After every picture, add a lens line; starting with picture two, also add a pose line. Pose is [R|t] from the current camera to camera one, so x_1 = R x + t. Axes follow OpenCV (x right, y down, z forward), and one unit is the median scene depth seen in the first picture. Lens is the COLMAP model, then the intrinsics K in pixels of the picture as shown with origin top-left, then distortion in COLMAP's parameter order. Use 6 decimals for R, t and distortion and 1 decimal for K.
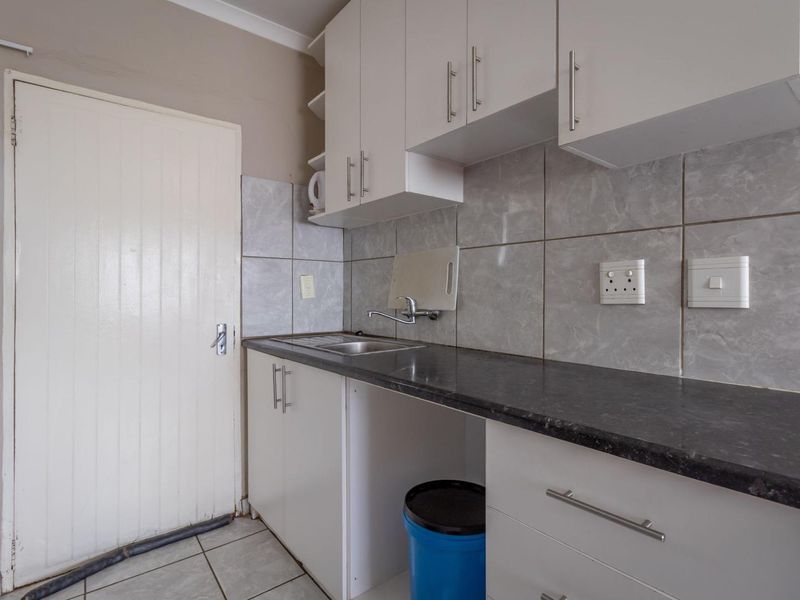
lens RADIAL K [[411.1, 0, 399.7], [0, 411.1, 296.3], [0, 0, 1]] dist [-0.000018, 0.001798]
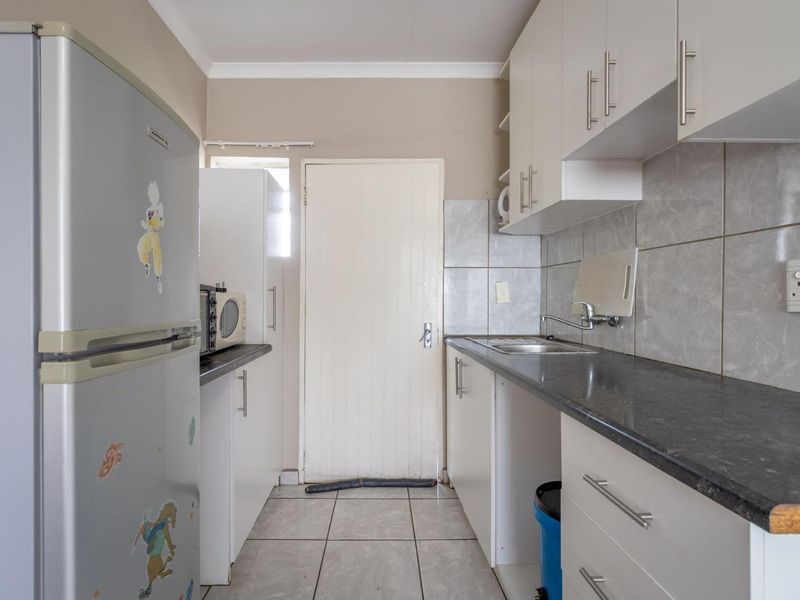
lens RADIAL K [[420.0, 0, 380.9], [0, 420.0, 301.8], [0, 0, 1]] dist [-0.001501, -0.000042]
pose [[0.793705, 0.005908, -0.608274, 0.244946], [-0.005176, 0.999982, 0.002960, 0.000480], [0.608281, 0.000799, 0.793722, -0.095291]]
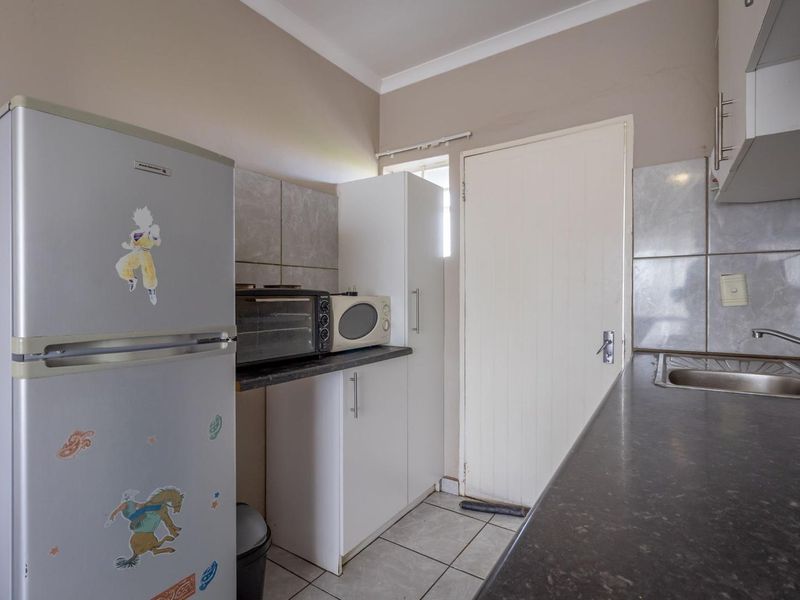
lens RADIAL K [[415.8, 0, 400.0], [0, 415.8, 300.0], [0, 0, 1]] dist [0.000810, -0.000075]
pose [[0.316746, 0.006236, -0.948490, 0.365686], [0.001542, 0.999974, 0.007089, -0.014554], [0.948509, -0.003708, 0.316728, 0.253705]]
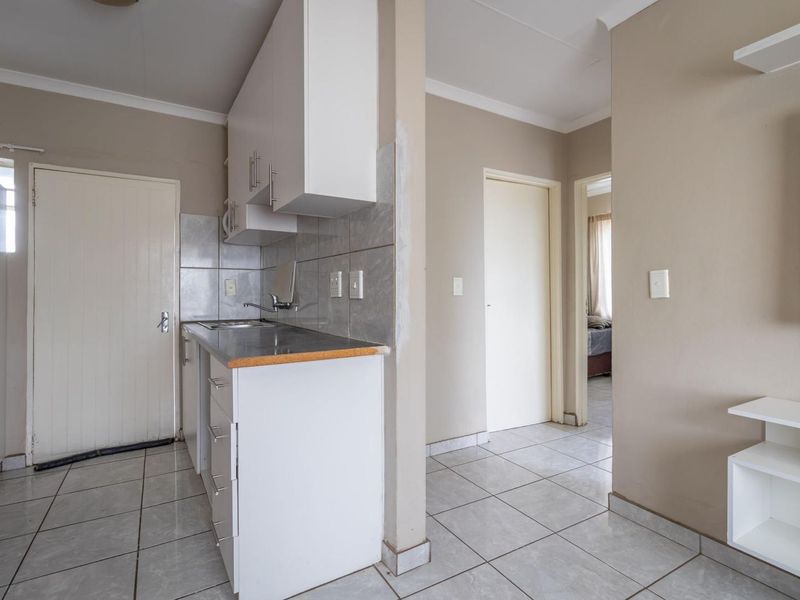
lens RADIAL K [[409.4, 0, 398.6], [0, 409.4, 292.7], [0, 0, 1]] dist [0.000697, 0.000402]
pose [[0.992989, -0.002134, -0.118188, 0.662577], [0.001231, 0.999970, -0.007711, 0.008966], [0.118201, 0.007512, 0.992961, -0.440204]]
